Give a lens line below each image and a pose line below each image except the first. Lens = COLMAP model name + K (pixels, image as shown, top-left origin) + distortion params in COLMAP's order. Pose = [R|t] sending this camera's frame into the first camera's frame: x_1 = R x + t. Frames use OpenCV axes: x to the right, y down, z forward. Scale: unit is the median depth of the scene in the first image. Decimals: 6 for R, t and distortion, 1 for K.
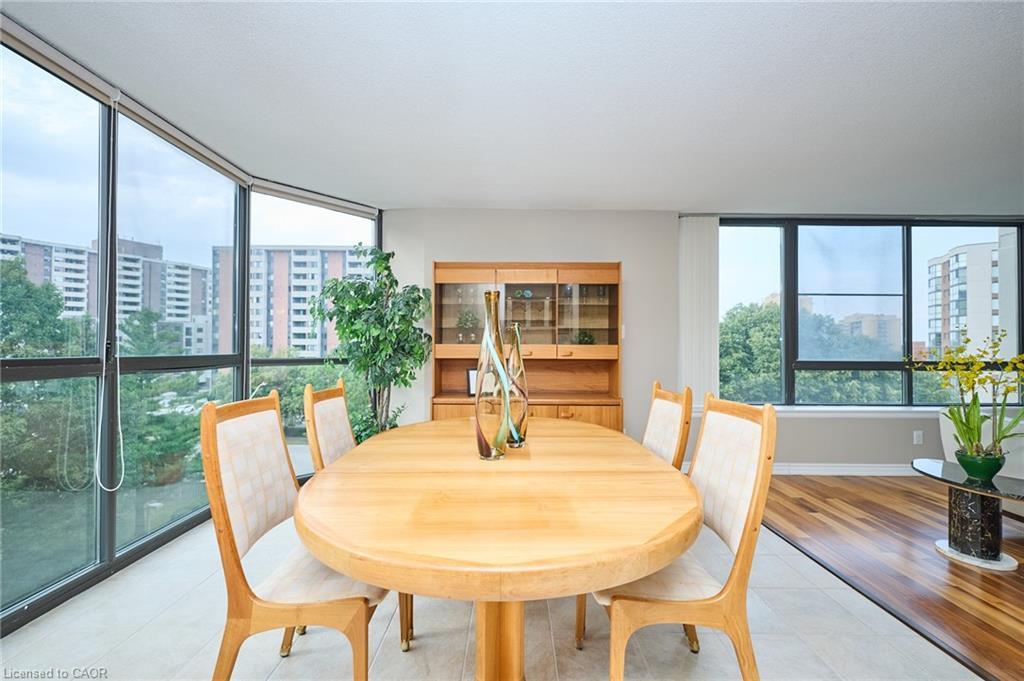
lens RADIAL K [[421.3, 0, 513.2], [0, 421.3, 344.5], [0, 0, 1]] dist [0.000445, -0.000208]
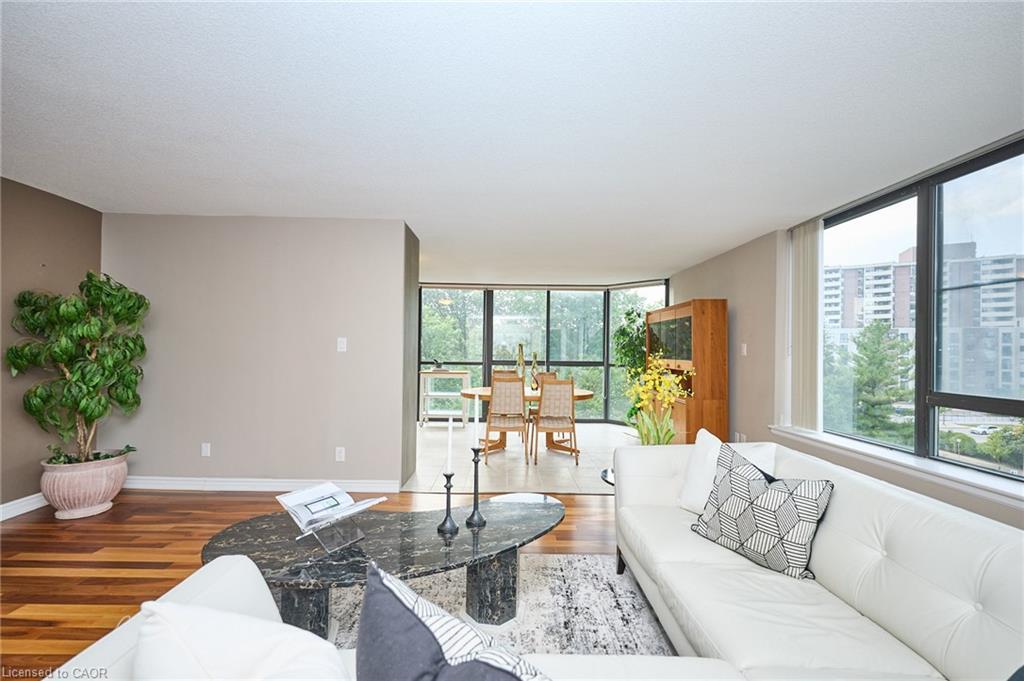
lens RADIAL K [[421.3, 0, 522.4], [0, 421.3, 346.6], [0, 0, 1]] dist [0.000445, -0.000208]
pose [[0.060696, -0.014217, -0.998055, 1.293190], [-0.001498, 0.999896, -0.014334, -0.021736], [0.998155, 0.002365, 0.060668, 0.313437]]
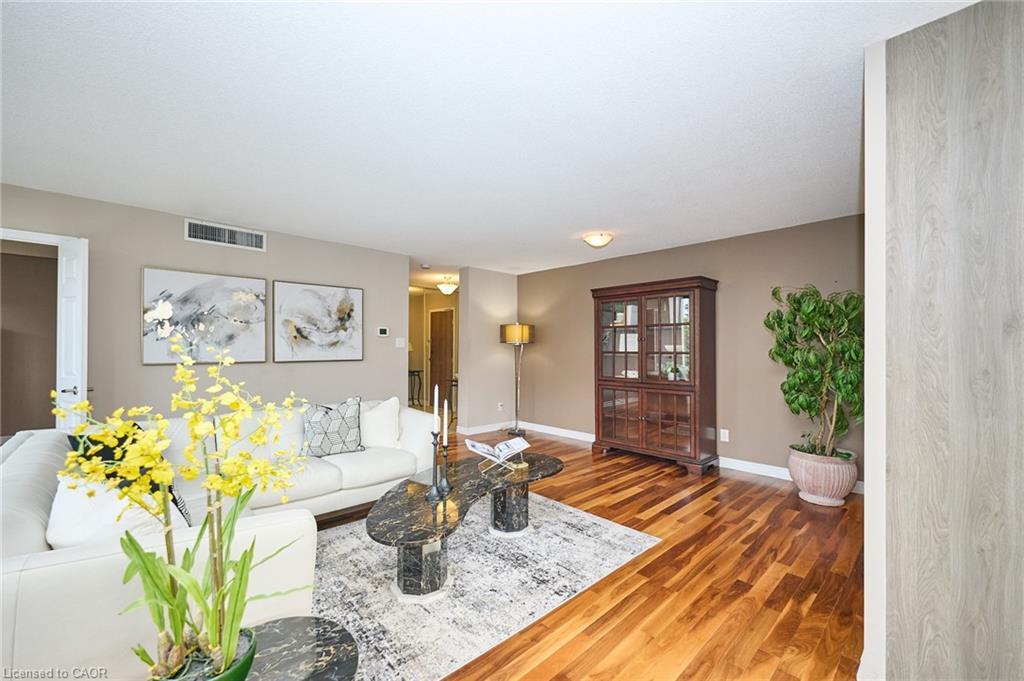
lens RADIAL K [[421.3, 0, 511.4], [0, 421.3, 344.7], [0, 0, 1]] dist [0.000445, -0.000208]
pose [[-0.699934, -0.004002, 0.714196, 0.352444], [-0.019117, 0.999731, -0.013133, -0.022532], [-0.713951, -0.022846, -0.699823, 0.606264]]
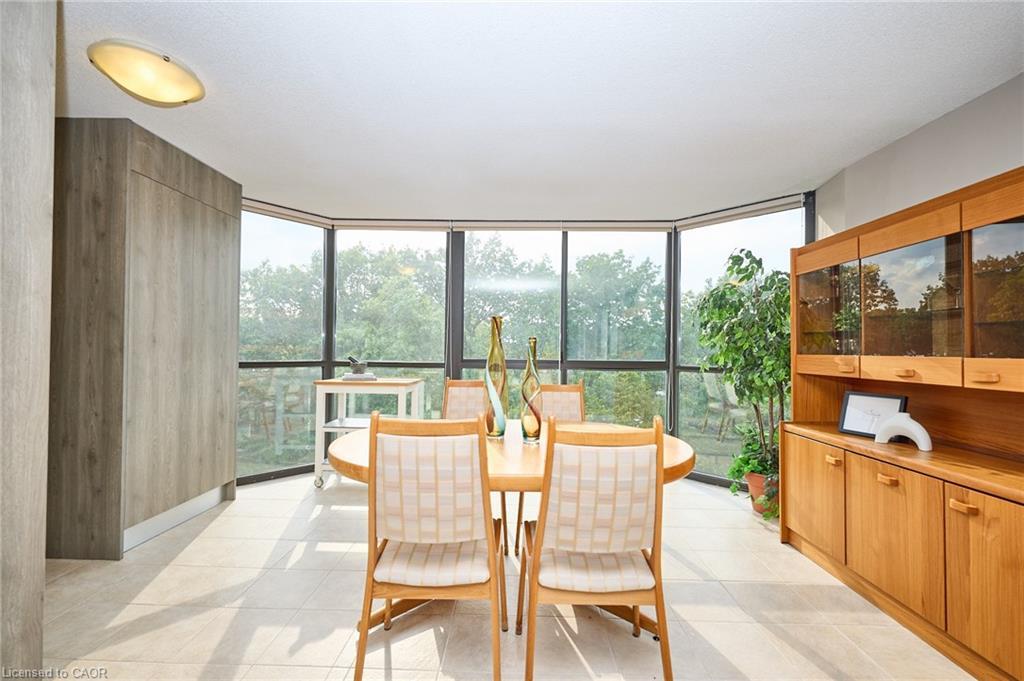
lens RADIAL K [[421.3, 0, 510.9], [0, 421.3, 345.7], [0, 0, 1]] dist [0.000445, -0.000208]
pose [[0.001818, -0.016100, -0.999869, 0.497113], [-0.000043, 0.999870, -0.016100, -0.006045], [0.999998, 0.000072, 0.001817, 0.404446]]
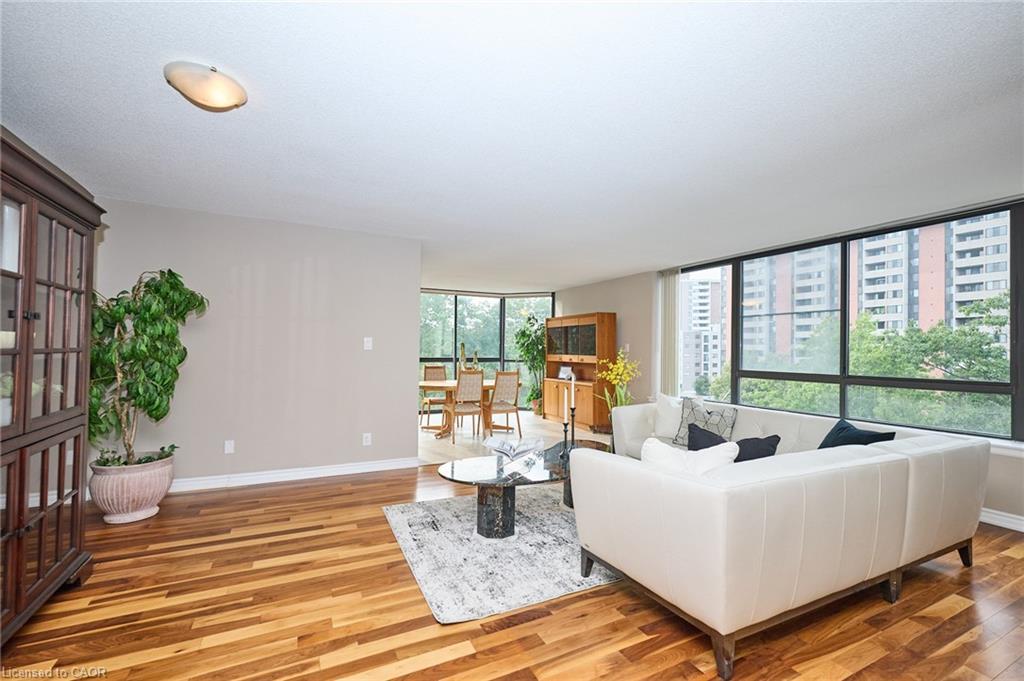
lens RADIAL K [[421.3, 0, 522.8], [0, 421.3, 348.8], [0, 0, 1]] dist [0.000445, -0.000208]
pose [[0.484440, -0.005299, -0.874808, 1.454722], [0.003140, 0.999986, -0.004318, -0.020712], [0.874819, -0.000655, 0.484450, -0.170104]]
